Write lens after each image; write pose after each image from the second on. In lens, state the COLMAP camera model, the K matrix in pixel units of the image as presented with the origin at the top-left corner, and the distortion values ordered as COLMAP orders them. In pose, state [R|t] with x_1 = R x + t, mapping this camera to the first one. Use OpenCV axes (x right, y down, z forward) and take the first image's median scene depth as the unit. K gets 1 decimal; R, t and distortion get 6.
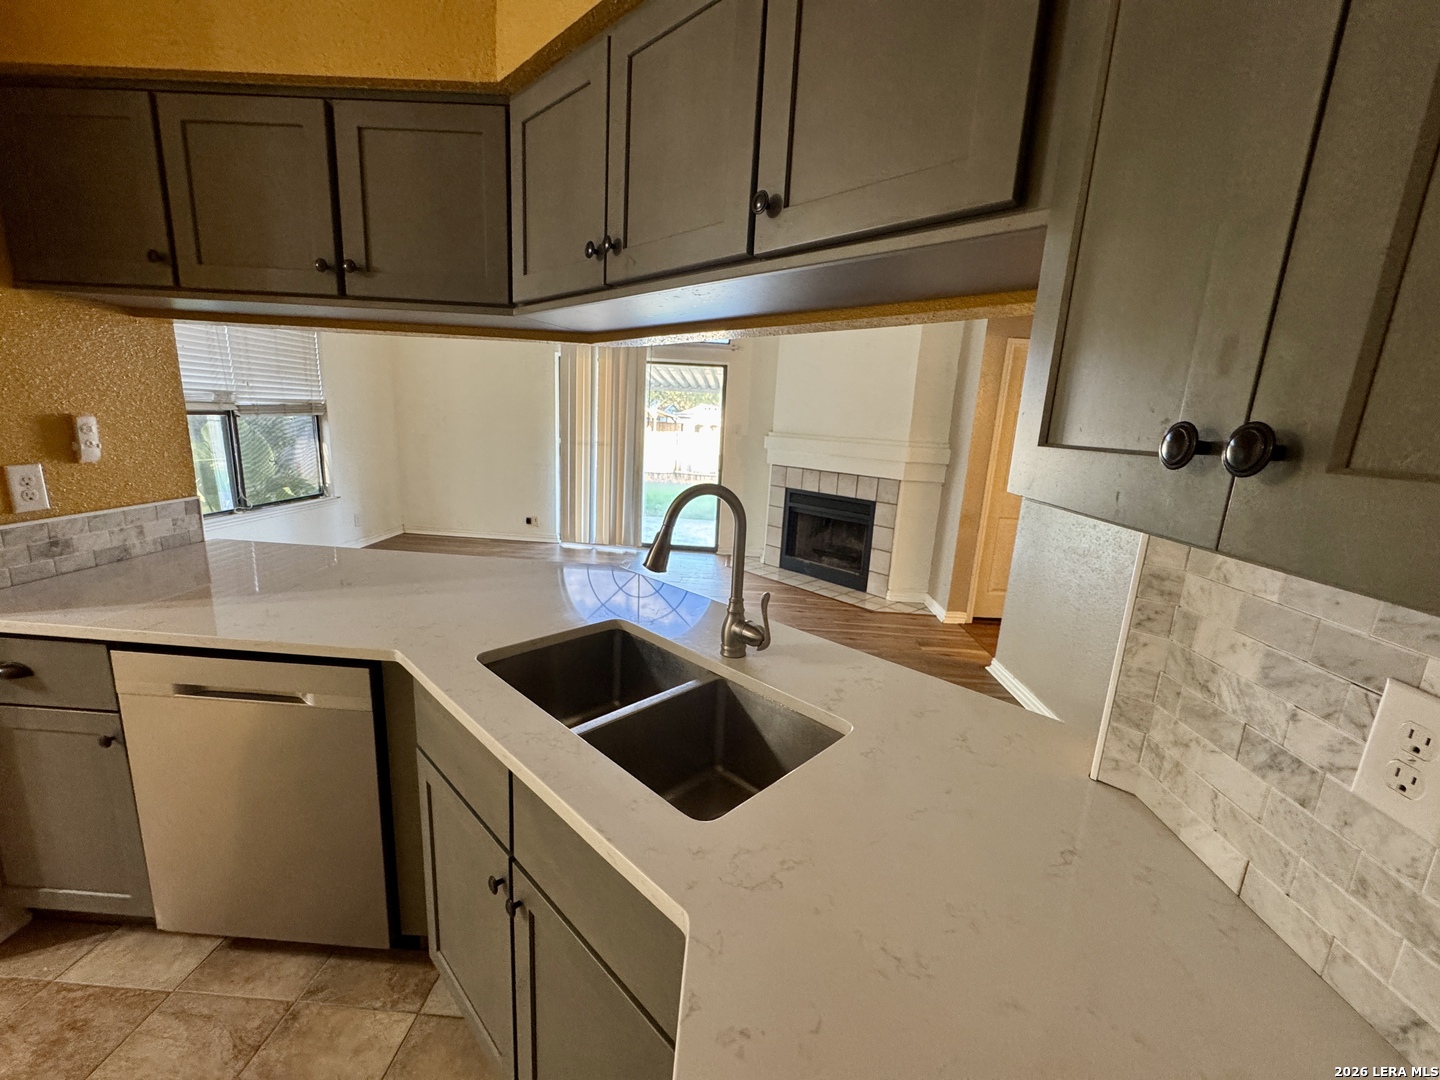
lens RADIAL K [[577.8, 0, 720.0], [0, 577.8, 540.0], [0, 0, 1]] dist [-0.006592, 0.000745]
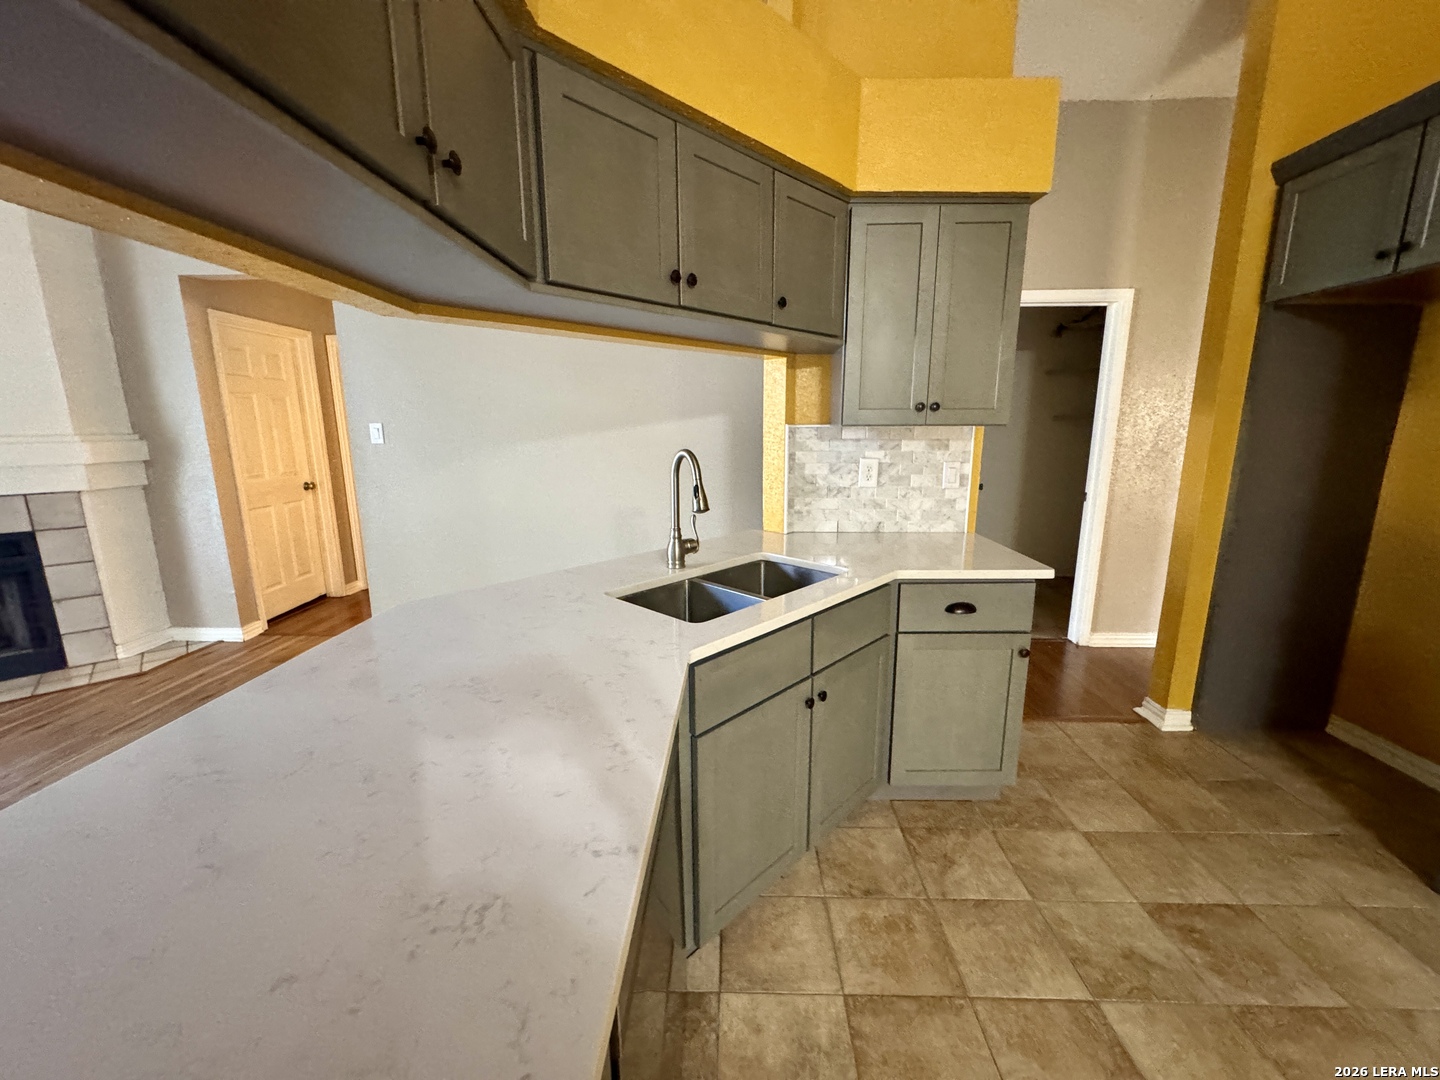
lens RADIAL K [[577.8, 0, 720.0], [0, 577.8, 540.0], [0, 0, 1]] dist [-0.006592, 0.000745]
pose [[-0.013839, -0.251853, 0.967667, -0.372884], [0.209913, 0.945462, 0.249076, -0.056856], [-0.977622, 0.206573, 0.039783, 0.223071]]
